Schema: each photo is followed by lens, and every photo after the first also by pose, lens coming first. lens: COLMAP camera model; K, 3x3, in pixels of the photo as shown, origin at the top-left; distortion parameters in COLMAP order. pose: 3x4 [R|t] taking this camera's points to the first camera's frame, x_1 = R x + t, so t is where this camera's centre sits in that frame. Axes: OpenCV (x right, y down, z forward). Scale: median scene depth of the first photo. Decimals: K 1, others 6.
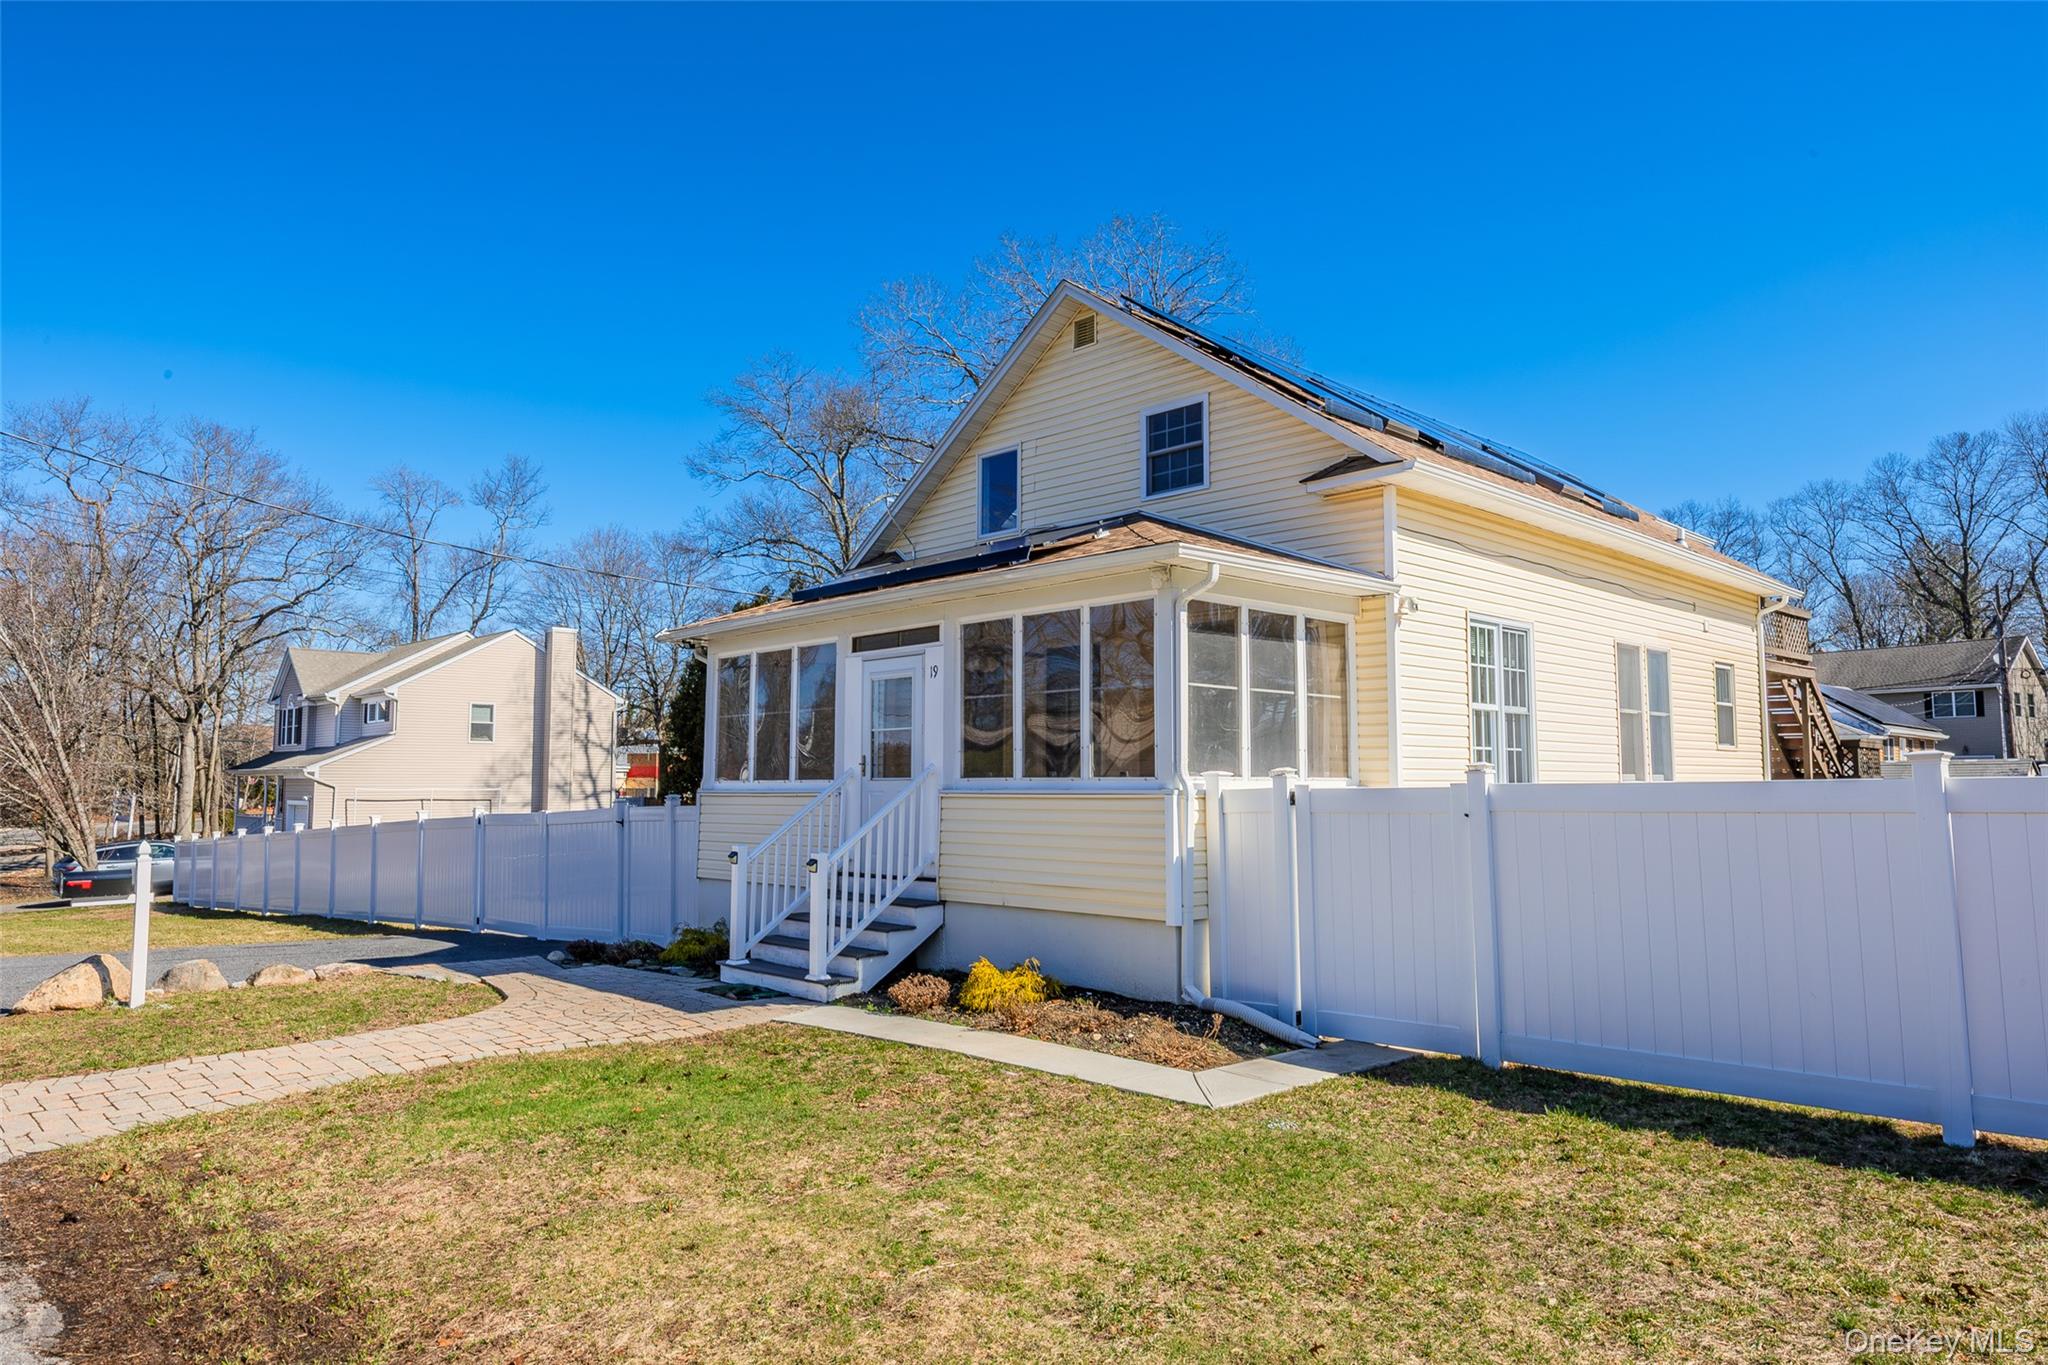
lens RADIAL K [[1310.3, 0, 1022.7], [0, 1310.3, 690.4], [0, 0, 1]] dist [0.003941, 0.003641]
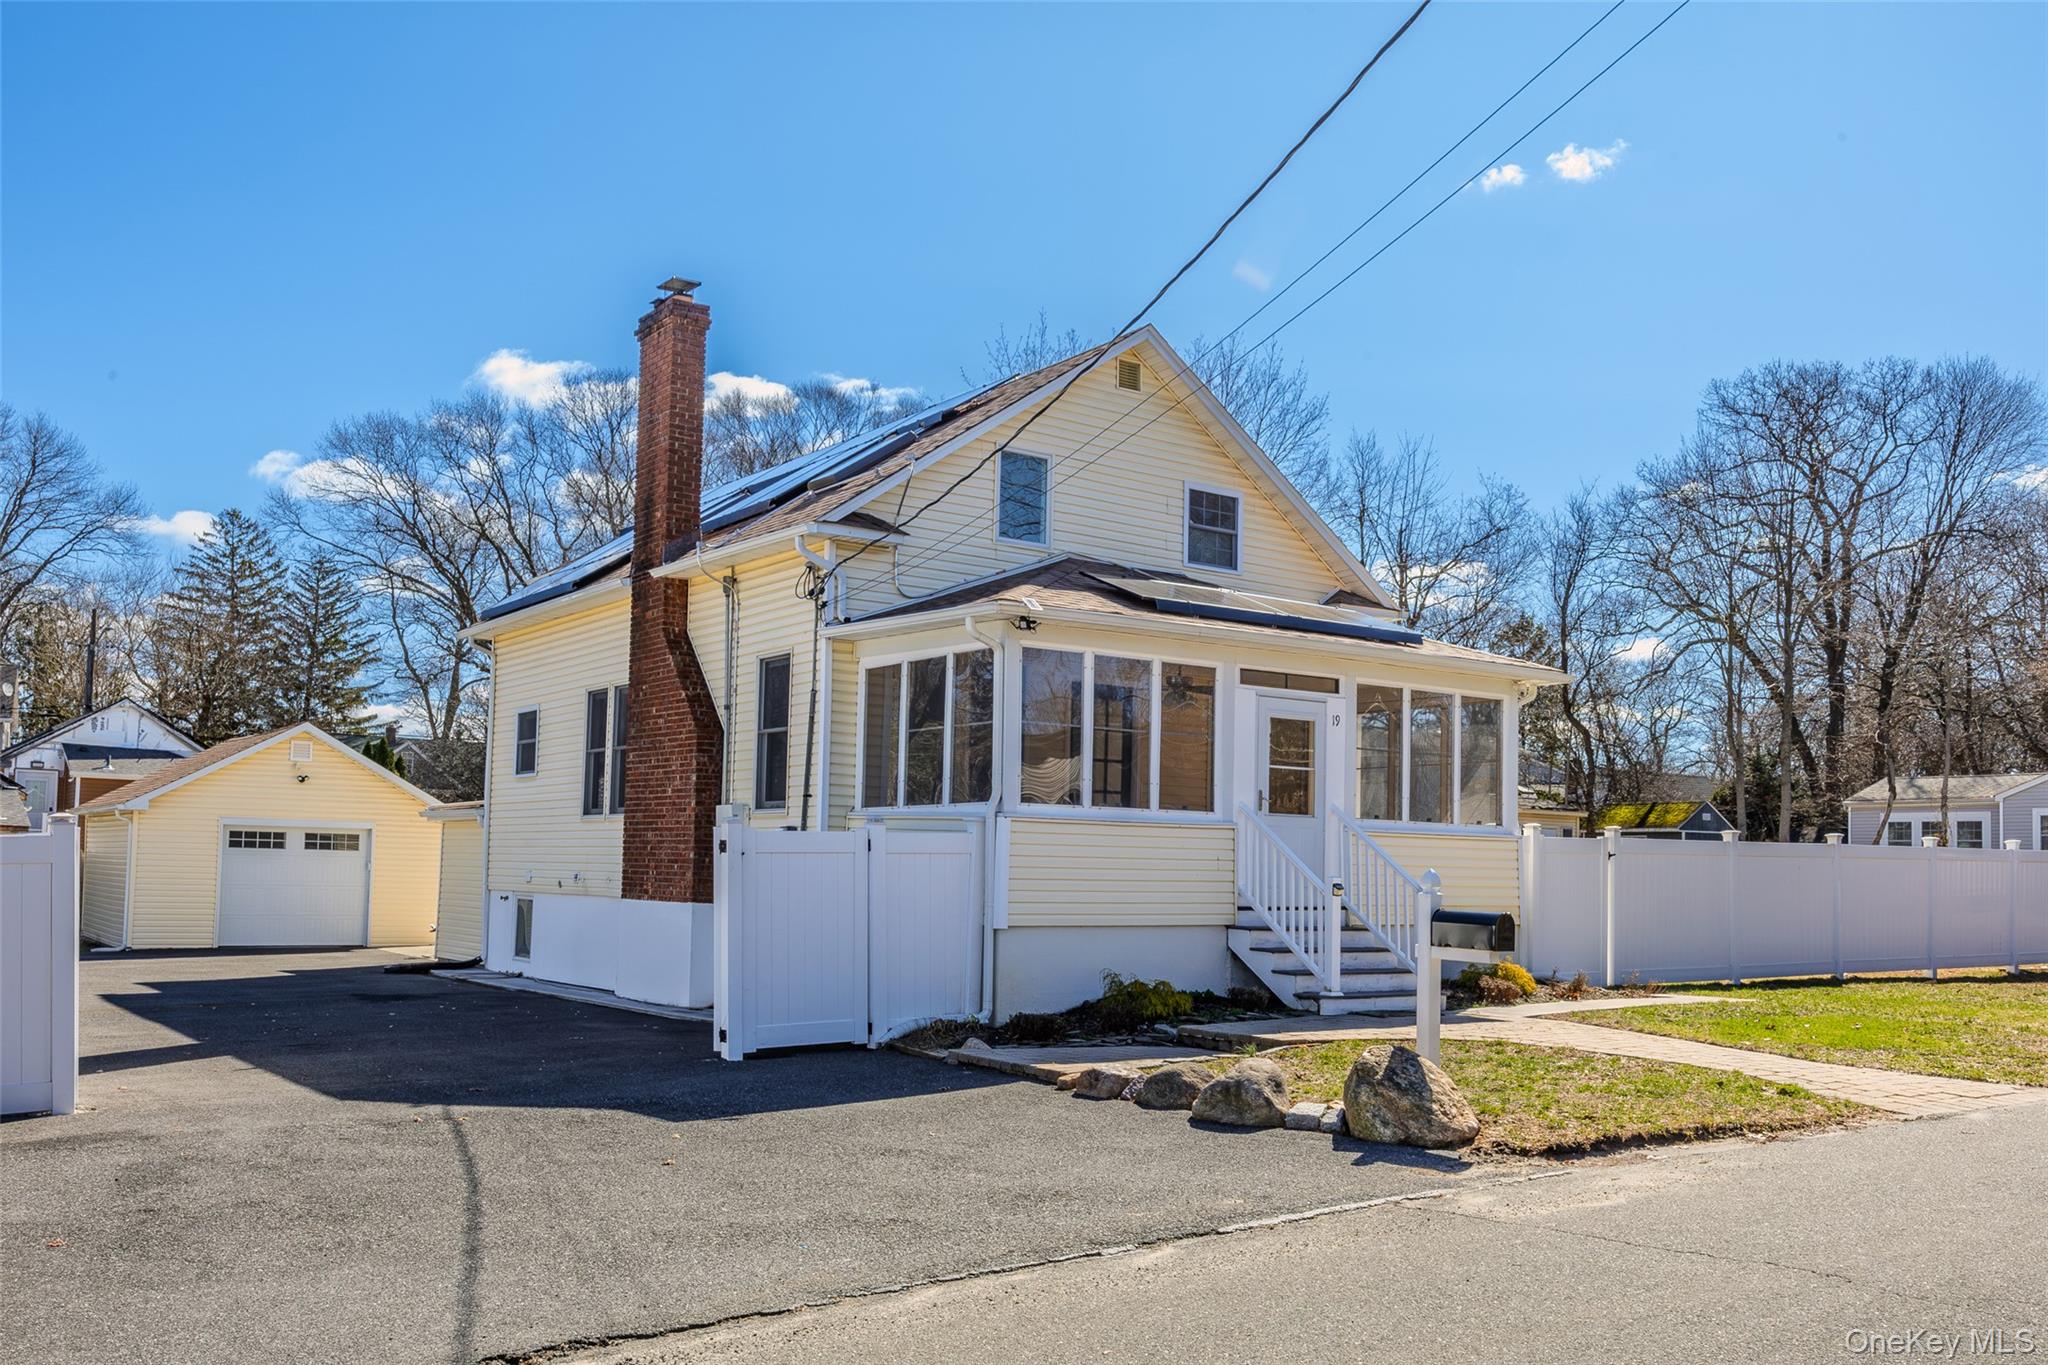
lens RADIAL K [[1773.5, 0, 1025.6], [0, 1773.5, 801.6], [0, 0, 1]] dist [-0.008840, 0.016043]
pose [[0.130531, 0.043332, 0.990497, -1.191750], [-0.091956, 0.995267, -0.031423, 0.094064], [-0.987171, -0.086981, 0.133898, 0.796696]]
